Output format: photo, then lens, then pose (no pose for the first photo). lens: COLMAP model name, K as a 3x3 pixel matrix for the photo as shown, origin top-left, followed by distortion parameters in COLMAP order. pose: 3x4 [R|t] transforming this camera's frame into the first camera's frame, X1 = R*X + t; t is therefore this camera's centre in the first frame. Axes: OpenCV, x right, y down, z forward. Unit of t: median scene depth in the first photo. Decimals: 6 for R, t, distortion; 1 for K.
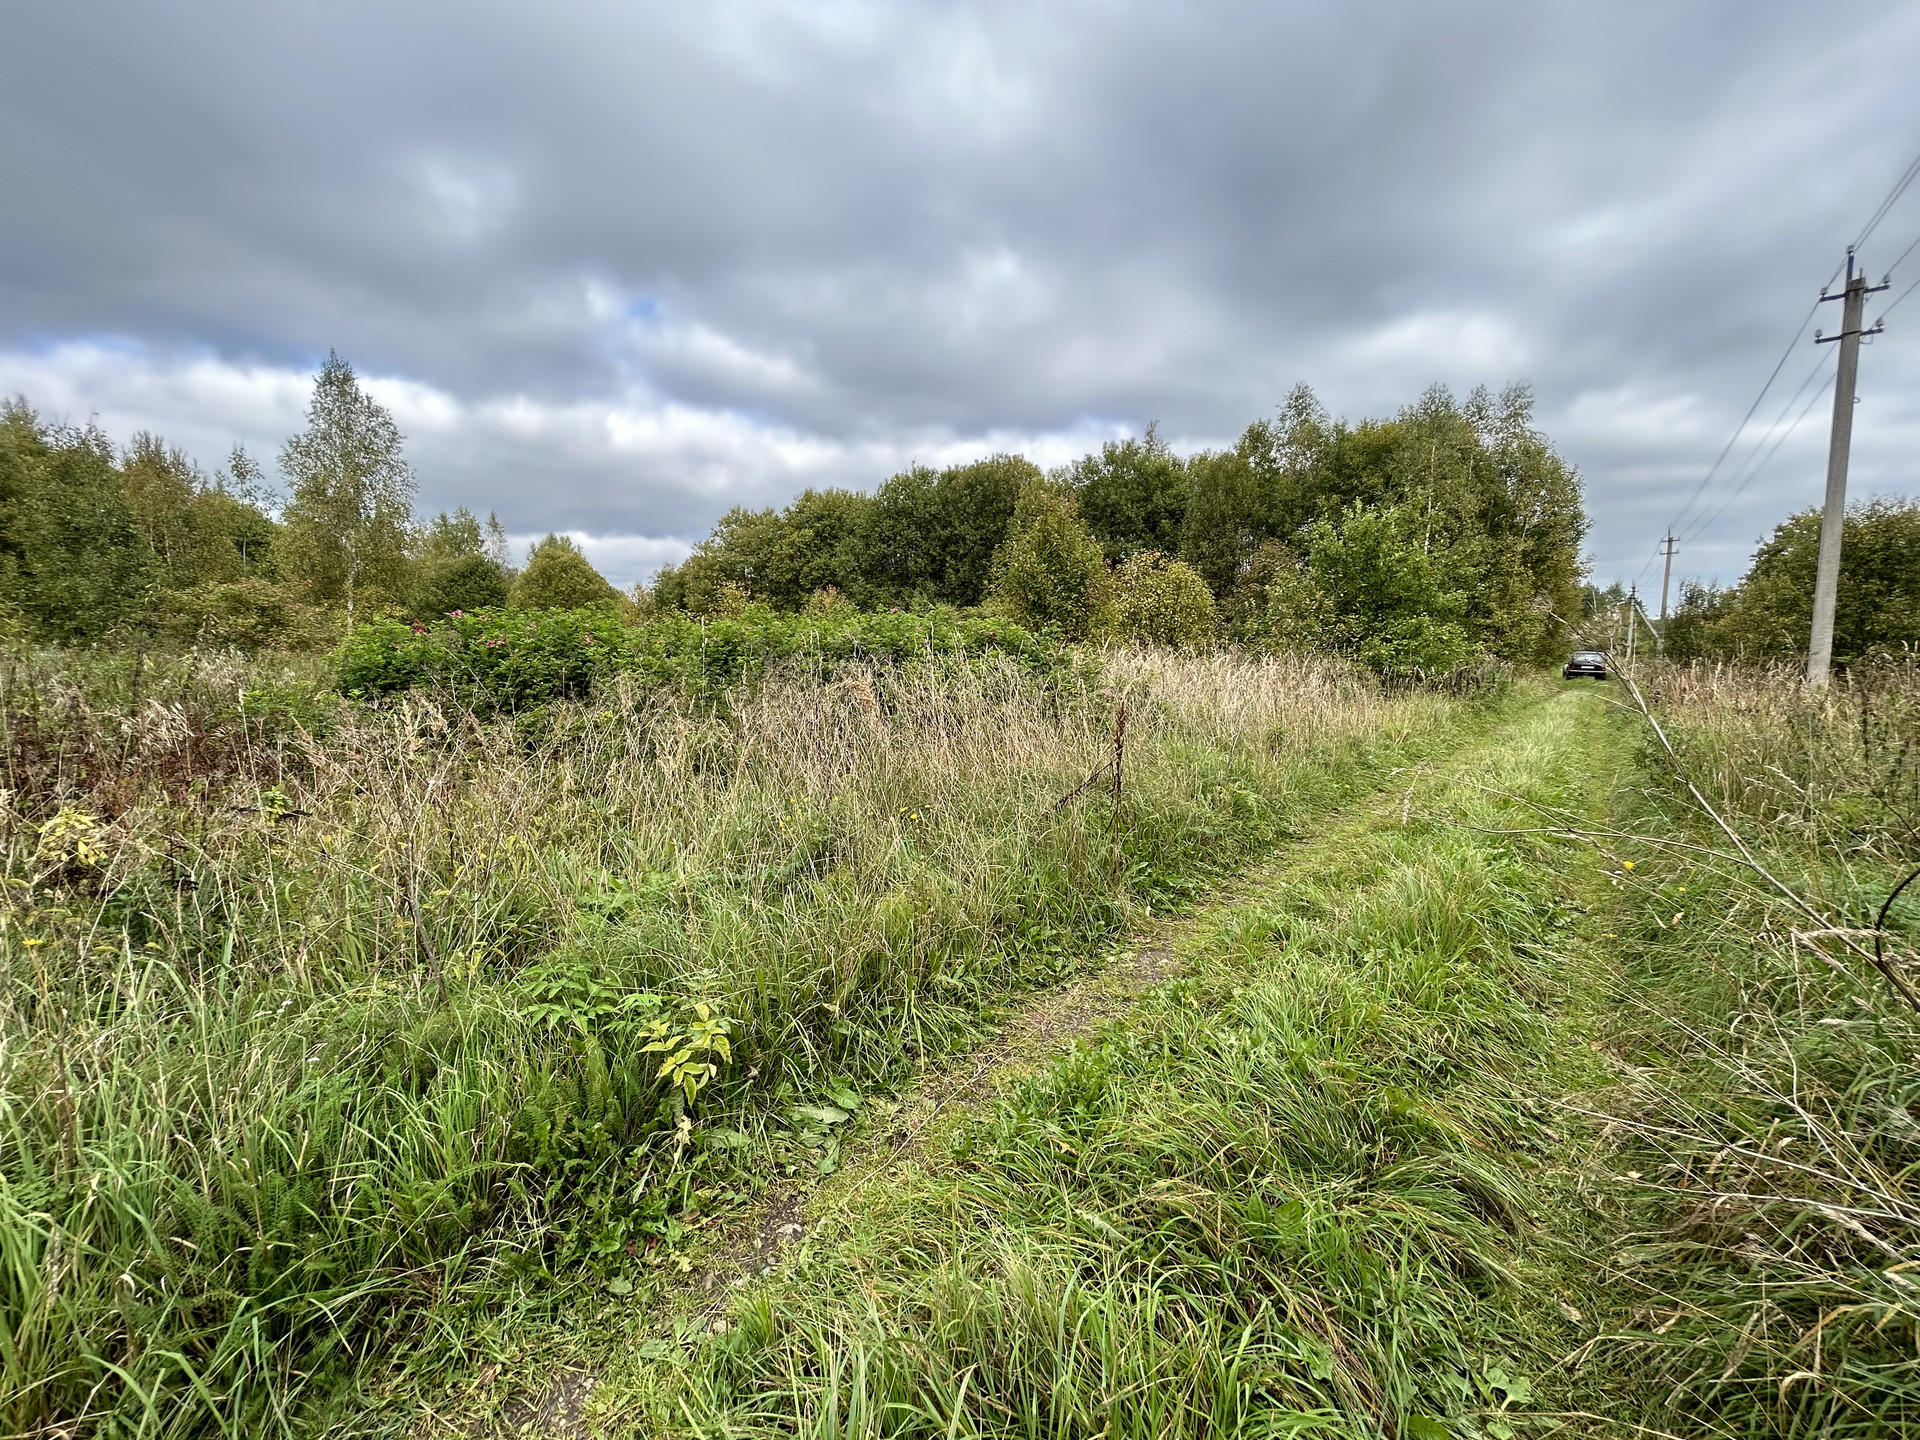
lens RADIAL K [[760.6, 0, 956.1], [0, 760.6, 716.4], [0, 0, 1]] dist [-0.002360, 0.000380]
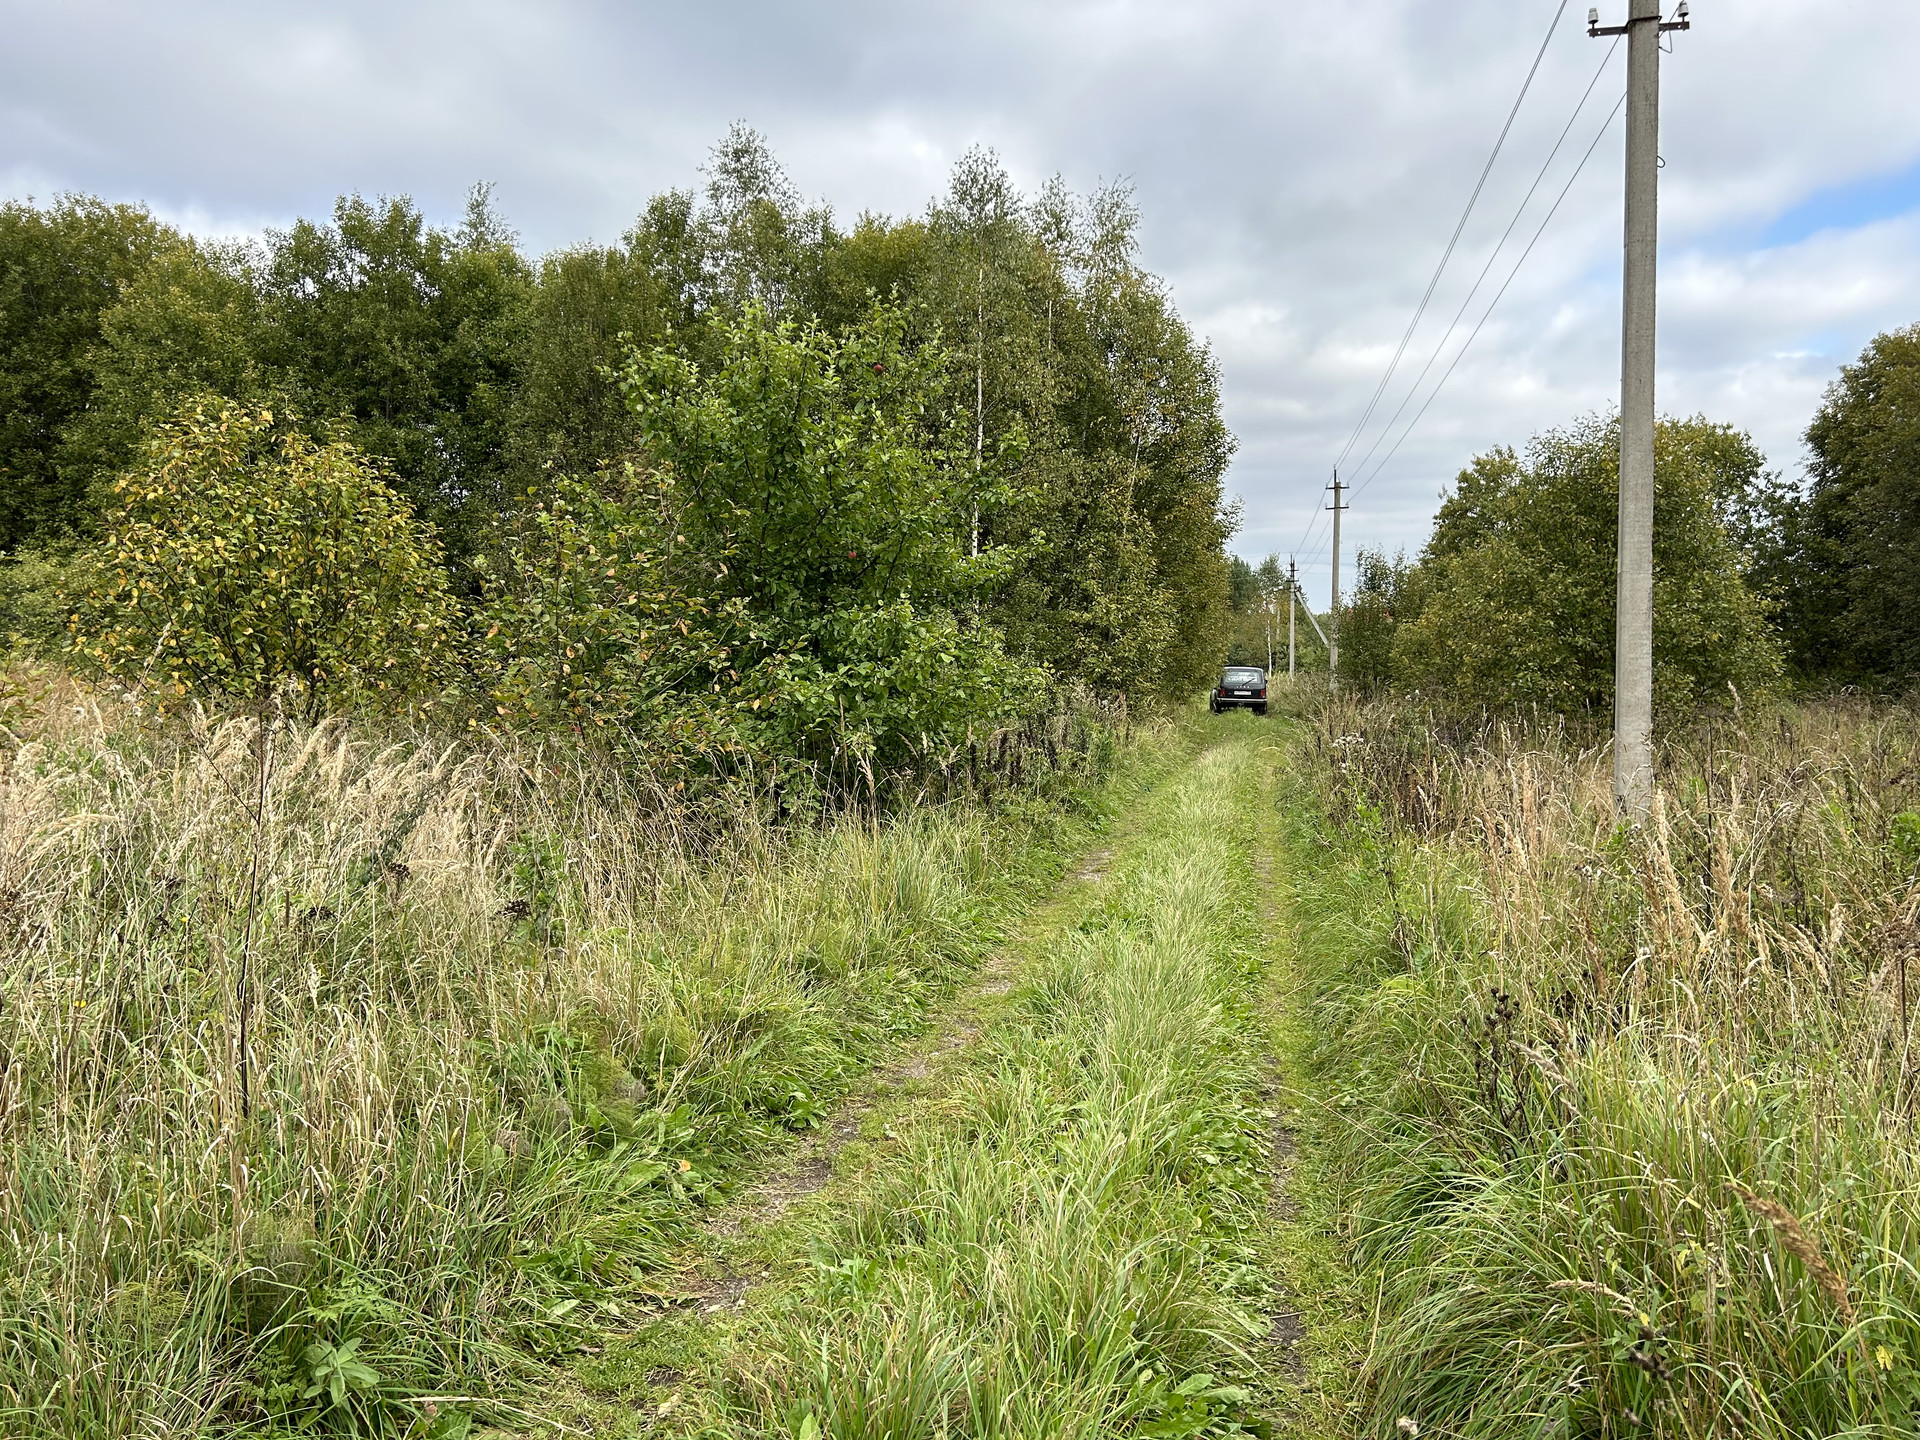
lens RADIAL K [[1412.7, 0, 970.9], [0, 1412.7, 691.4], [0, 0, 1]] dist [0.059903, -0.062388]
pose [[0.876015, -0.016849, 0.481990, 0.142696], [0.048723, 0.997368, -0.053689, -0.022197], [-0.479817, 0.070517, 0.874530, 0.171215]]
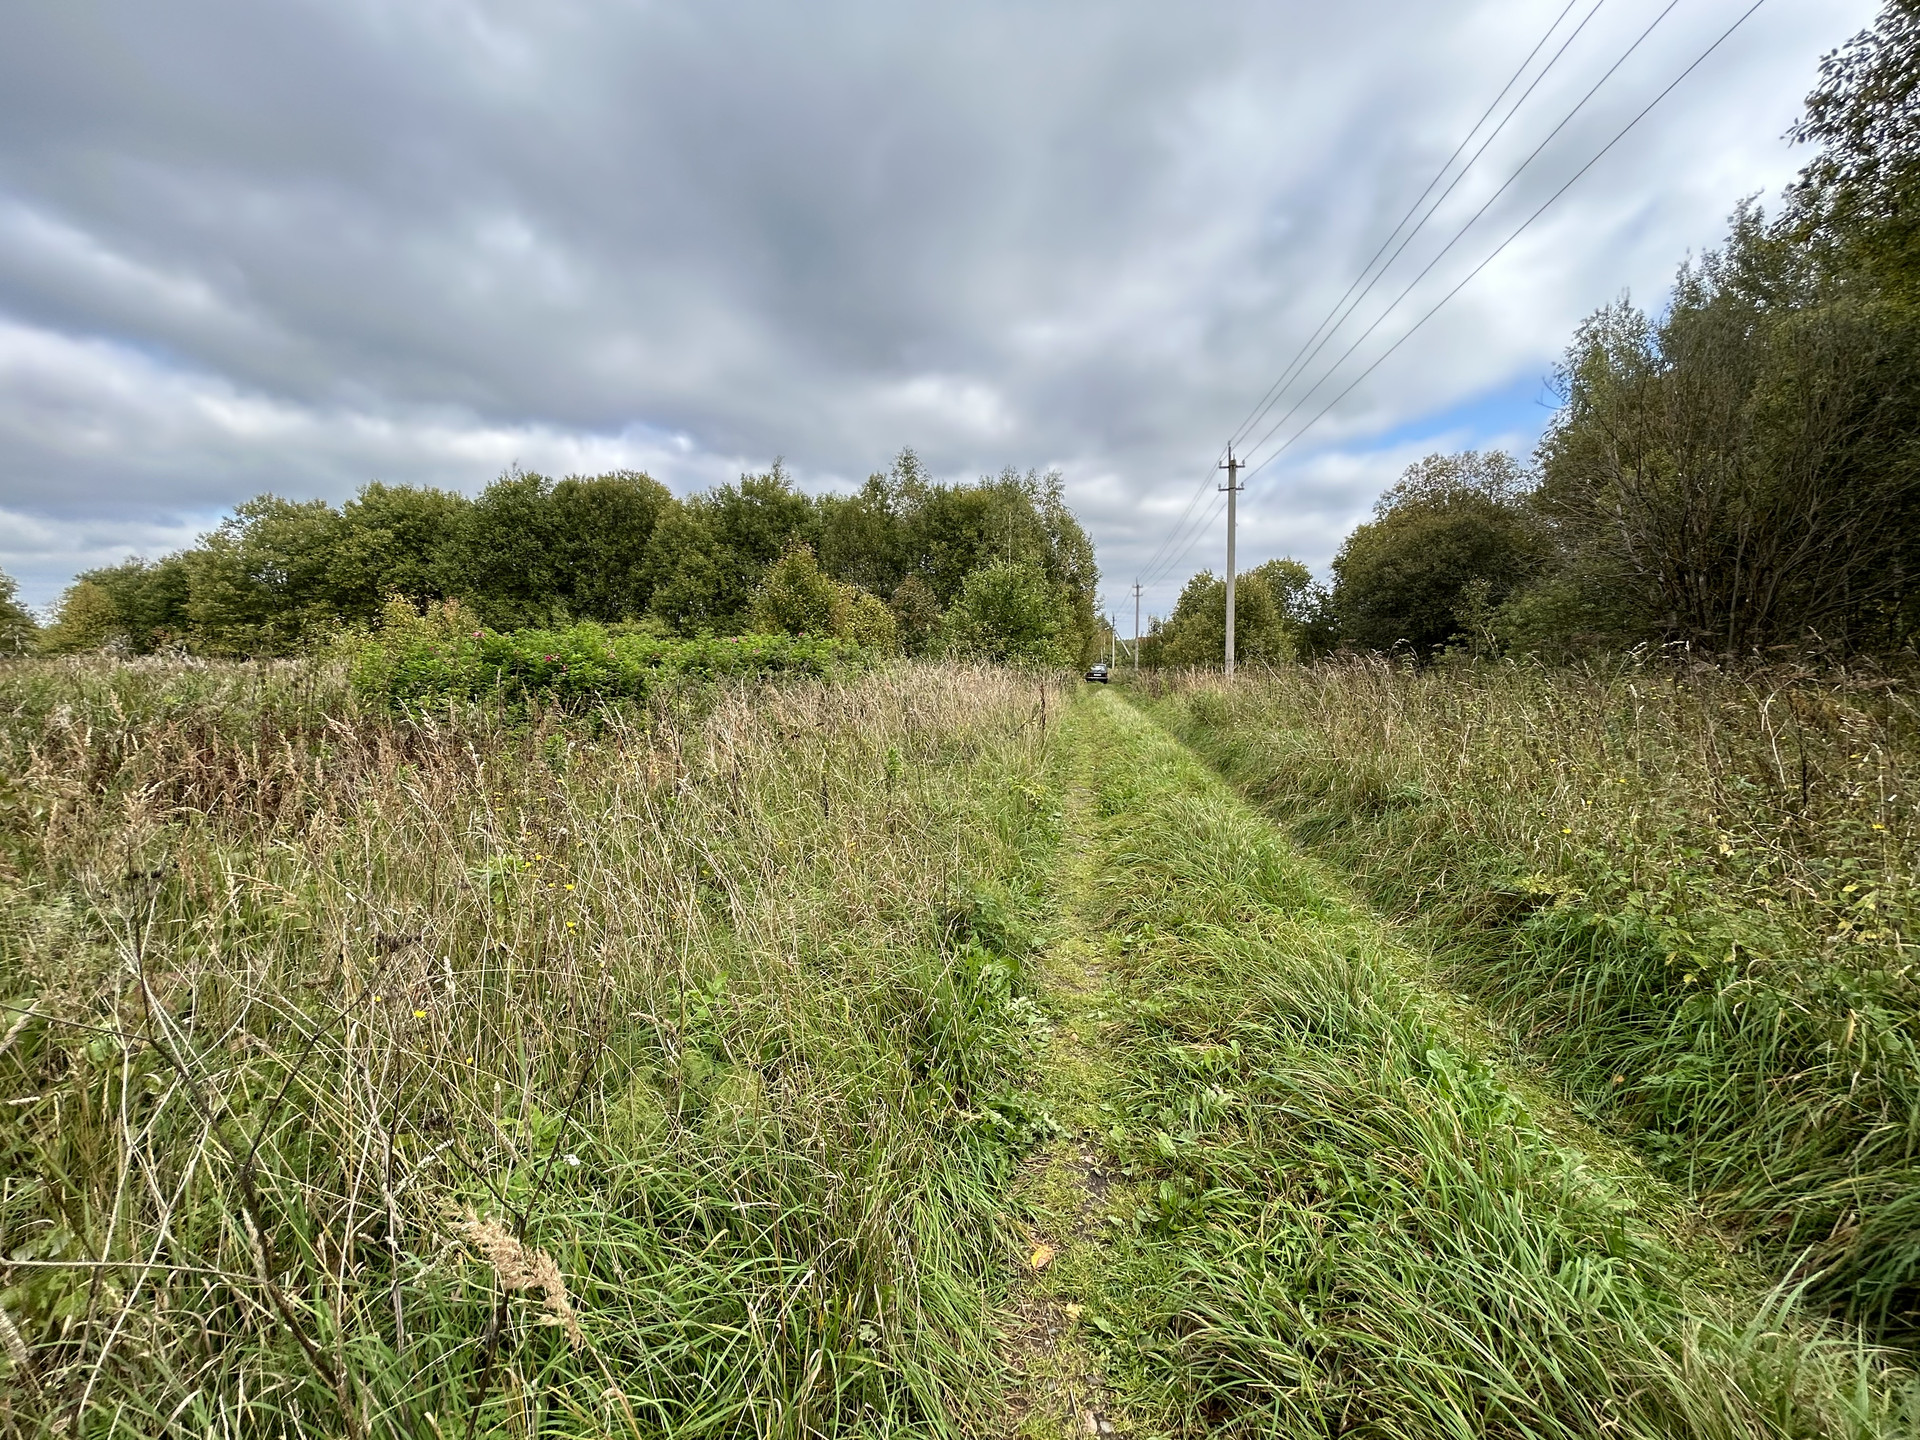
lens RADIAL K [[760.6, 0, 950.6], [0, 760.6, 722.6], [0, 0, 1]] dist [-0.002360, 0.000380]
pose [[0.861673, -0.045544, 0.505416, -0.137720], [0.054634, 0.998501, -0.003168, 0.013760], [-0.504514, 0.030343, 0.862870, -0.083334]]
